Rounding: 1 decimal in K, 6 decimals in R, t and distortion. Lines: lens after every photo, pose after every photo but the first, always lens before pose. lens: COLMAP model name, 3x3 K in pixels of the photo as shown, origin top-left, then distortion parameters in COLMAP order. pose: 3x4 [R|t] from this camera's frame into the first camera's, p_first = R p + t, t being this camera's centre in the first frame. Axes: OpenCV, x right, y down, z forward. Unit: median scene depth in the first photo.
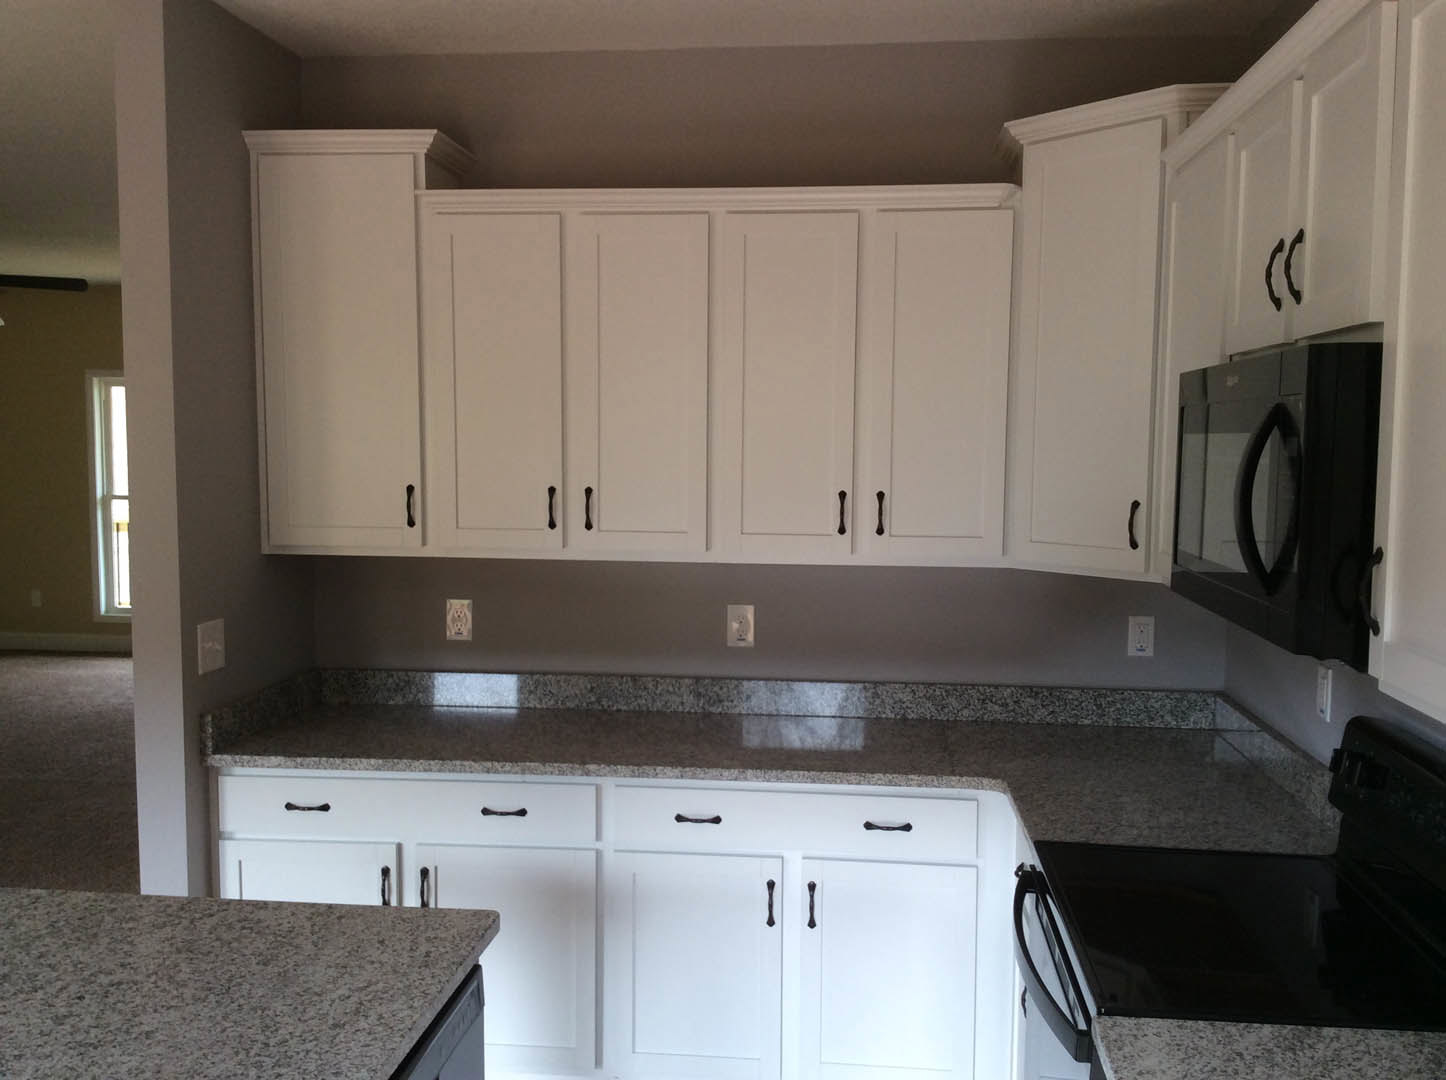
lens RADIAL K [[1320.2, 0, 732.6], [0, 1320.2, 548.0], [0, 0, 1]] dist [0.151597, -0.329759]
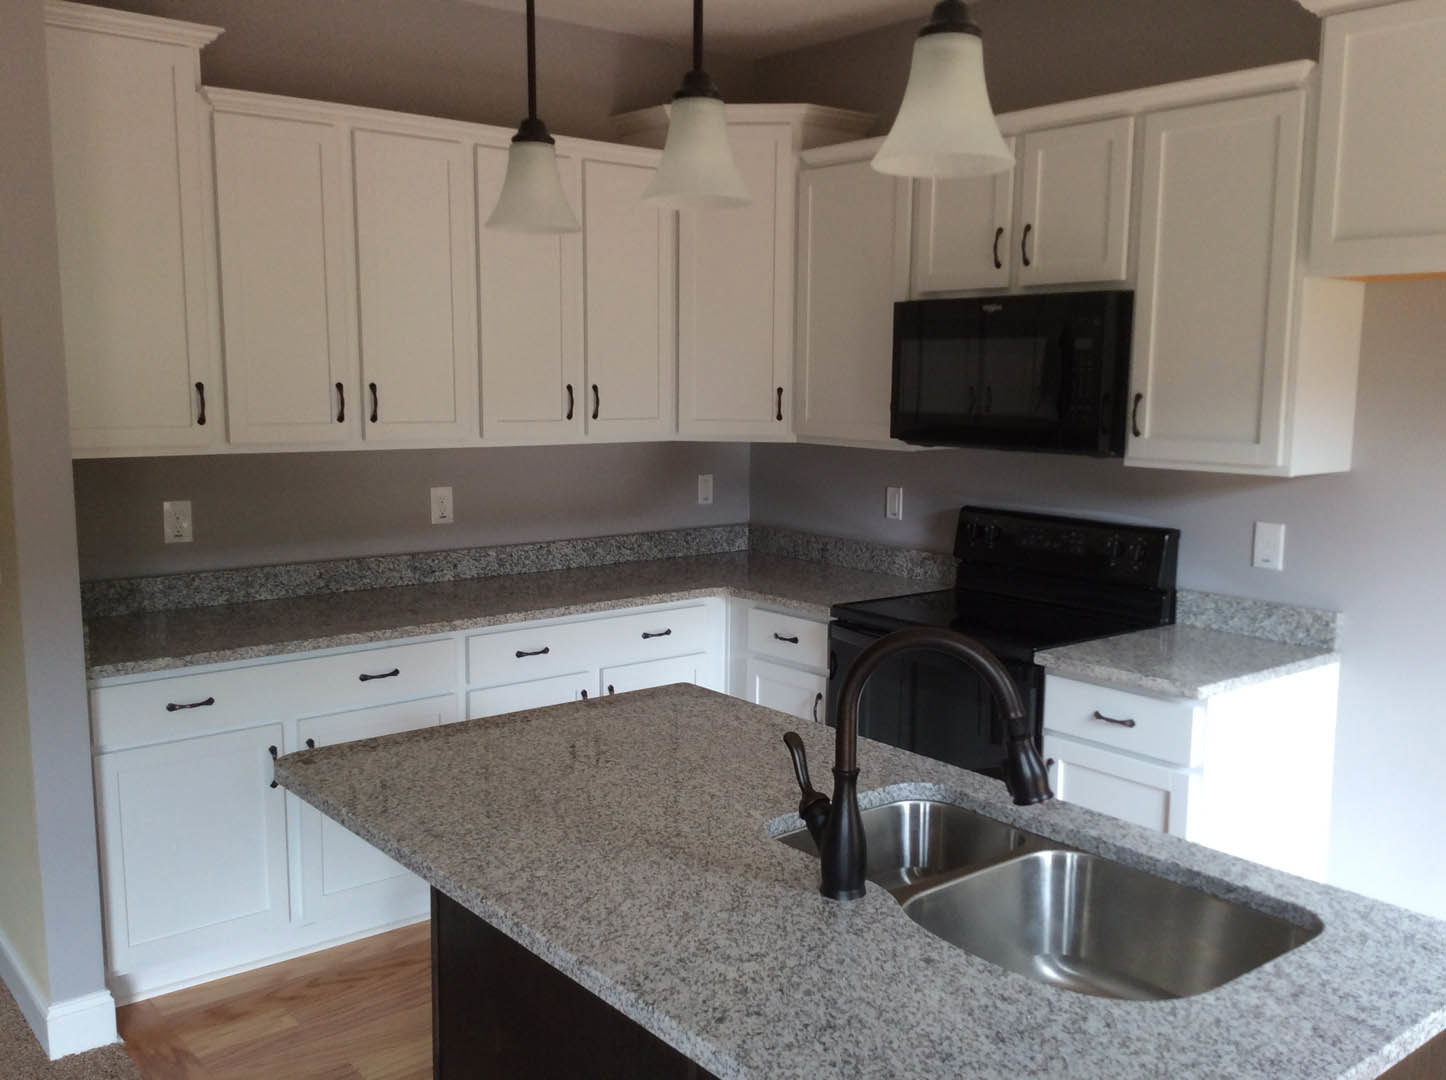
lens RADIAL K [[1311.6, 0, 729.7], [0, 1311.6, 553.6], [0, 0, 1]] dist [0.118596, -0.222966]
pose [[0.701302, -0.100436, 0.705754, -0.657511], [0.054624, 0.994686, 0.087275, 0.014066], [-0.710769, -0.022655, 0.703061, 0.010551]]
